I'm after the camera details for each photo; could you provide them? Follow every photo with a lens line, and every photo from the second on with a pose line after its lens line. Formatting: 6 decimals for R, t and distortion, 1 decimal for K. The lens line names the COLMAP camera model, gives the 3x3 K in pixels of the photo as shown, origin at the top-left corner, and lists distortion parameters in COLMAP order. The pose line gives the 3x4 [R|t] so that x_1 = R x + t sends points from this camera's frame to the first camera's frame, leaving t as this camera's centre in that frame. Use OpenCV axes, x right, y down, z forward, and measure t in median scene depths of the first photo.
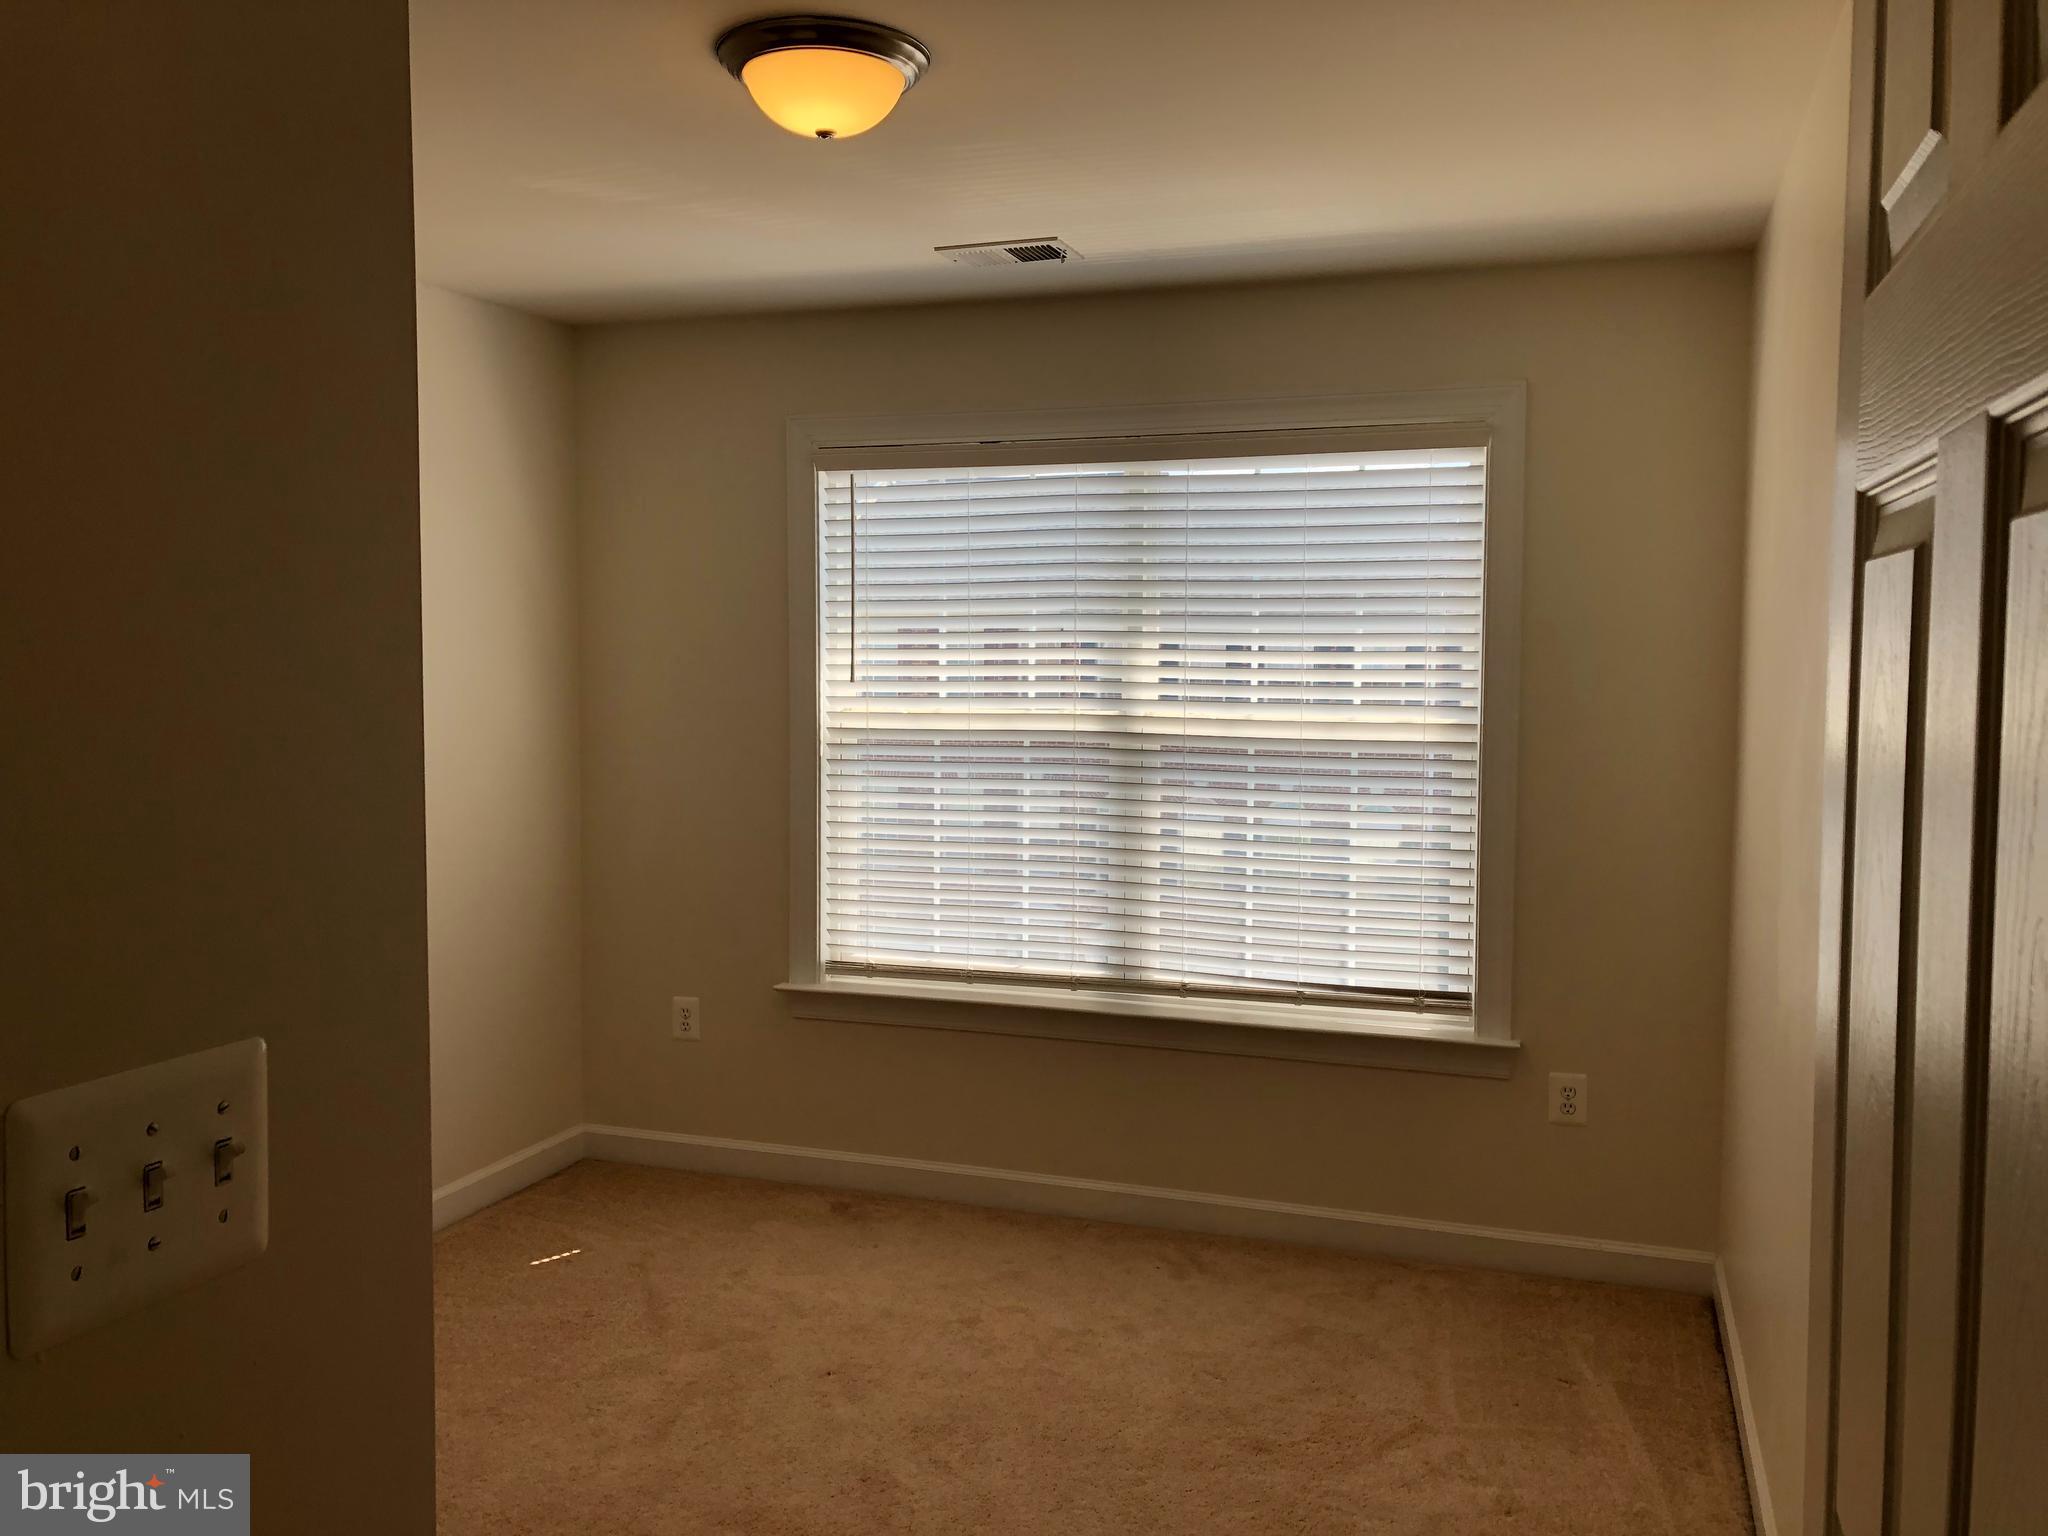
lens RADIAL K [[1694.2, 0, 1024.0], [0, 1694.2, 768.0], [0, 0, 1]] dist [-0.001160, -0.000948]
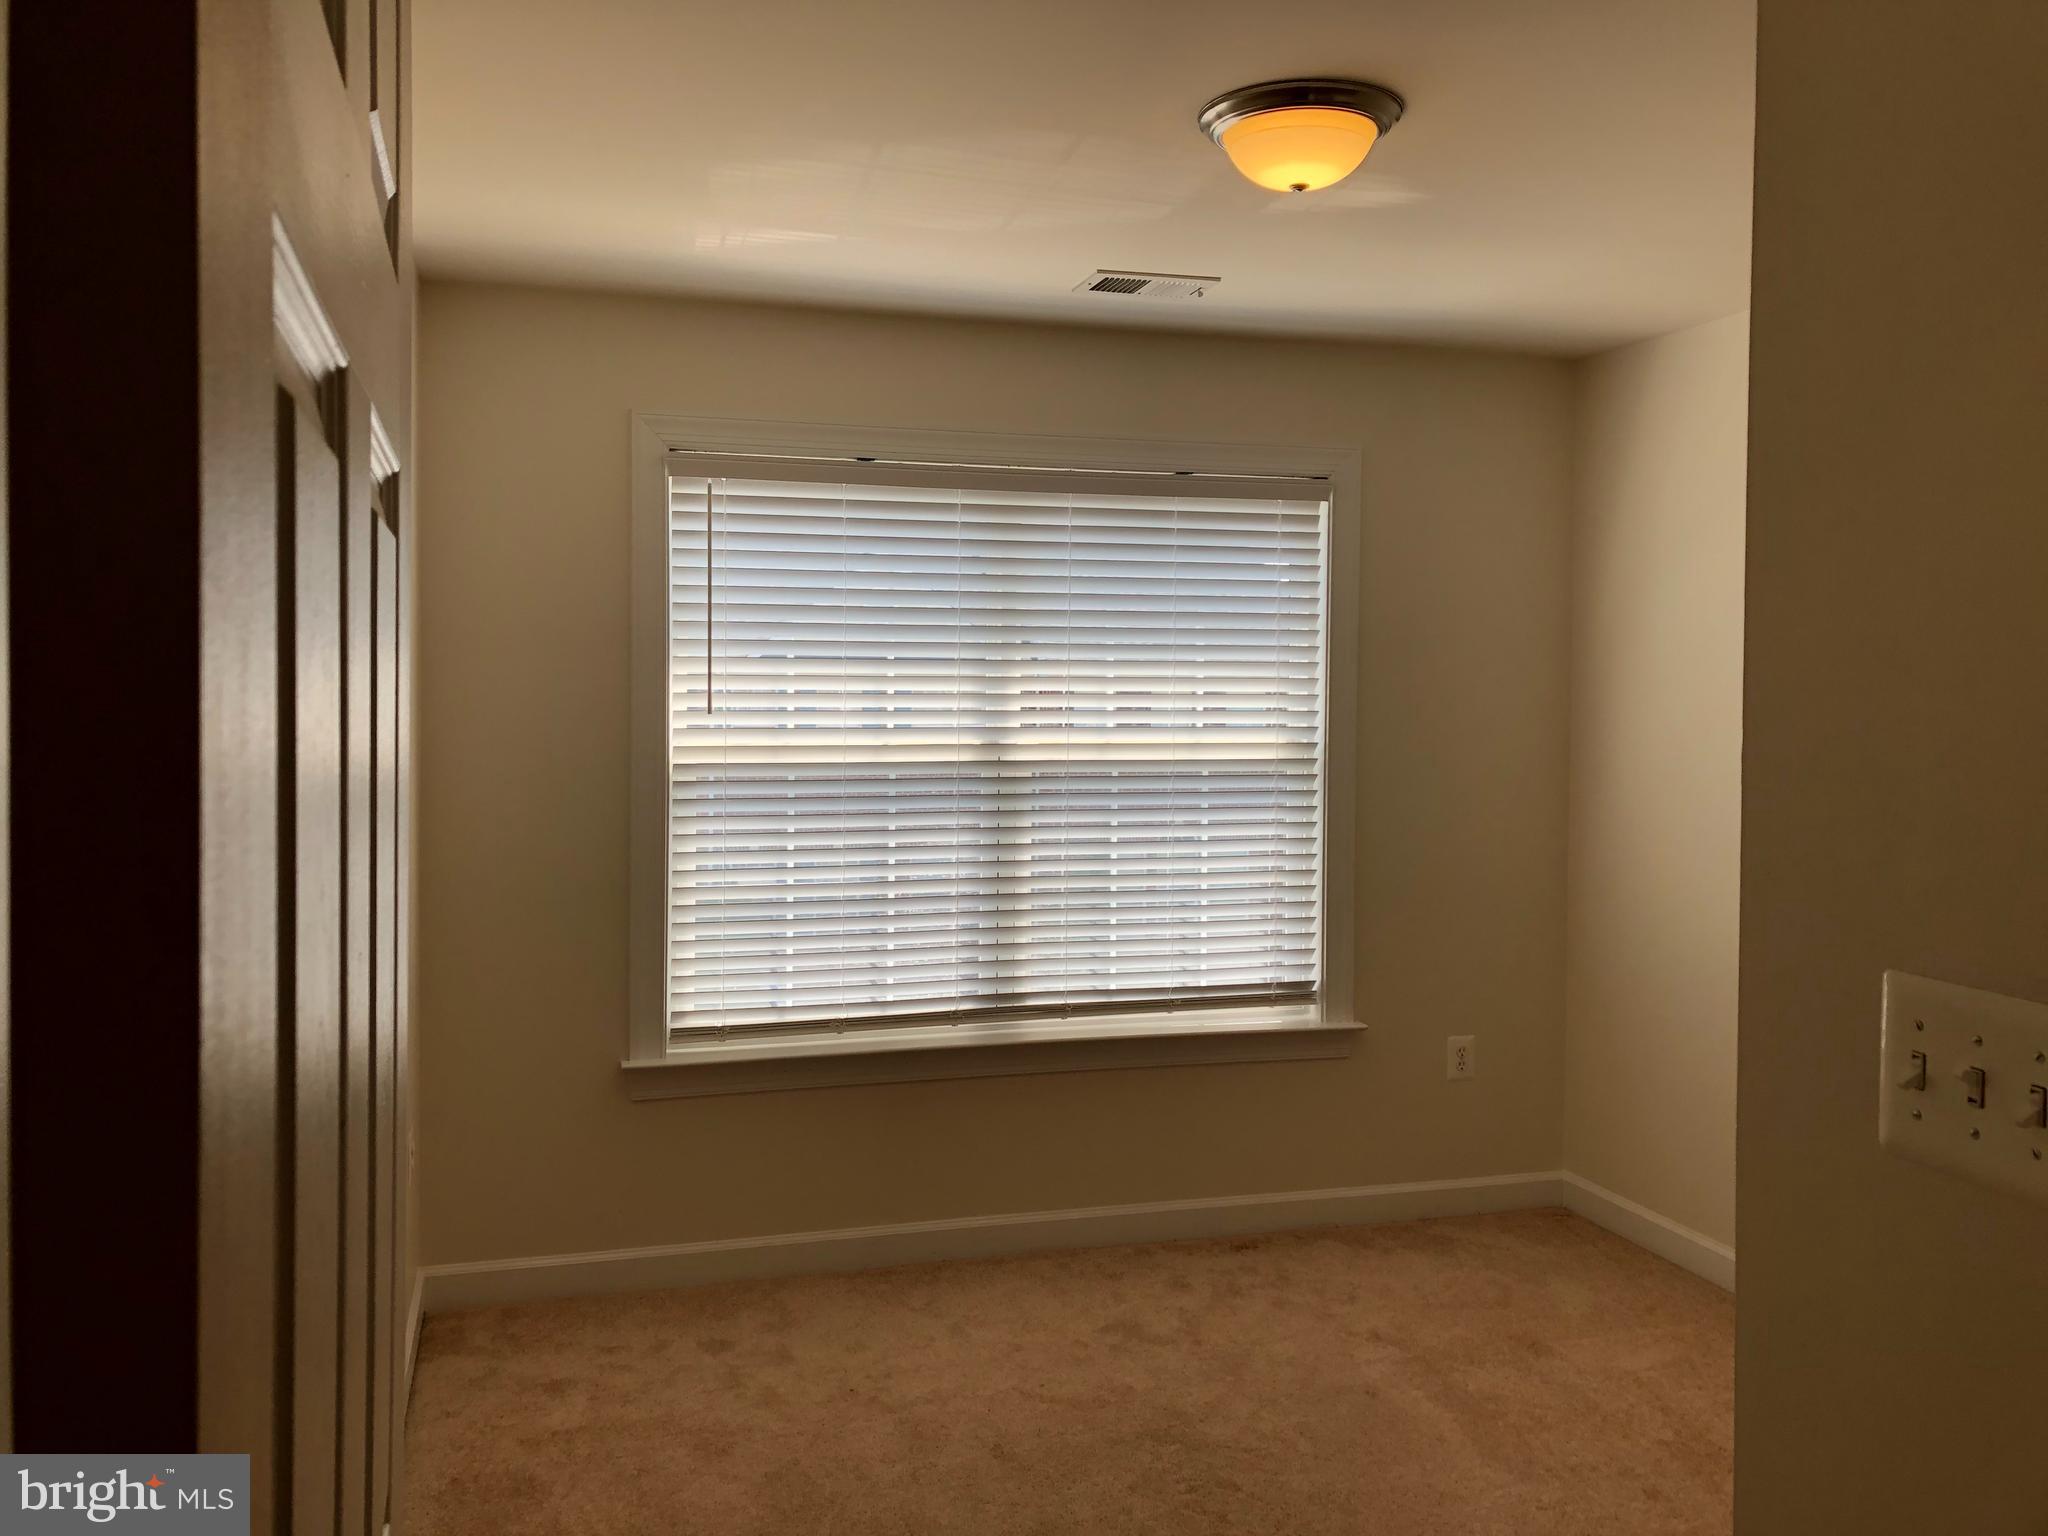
lens RADIAL K [[1715.4, 0, 1024.0], [0, 1715.4, 768.0], [0, 0, 1]] dist [-0.003978, -0.001774]
pose [[0.815413, -0.031246, 0.578036, -0.508110], [0.038810, 0.999246, -0.000734, -0.015320], [-0.577577, 0.023032, 0.816011, 0.171723]]
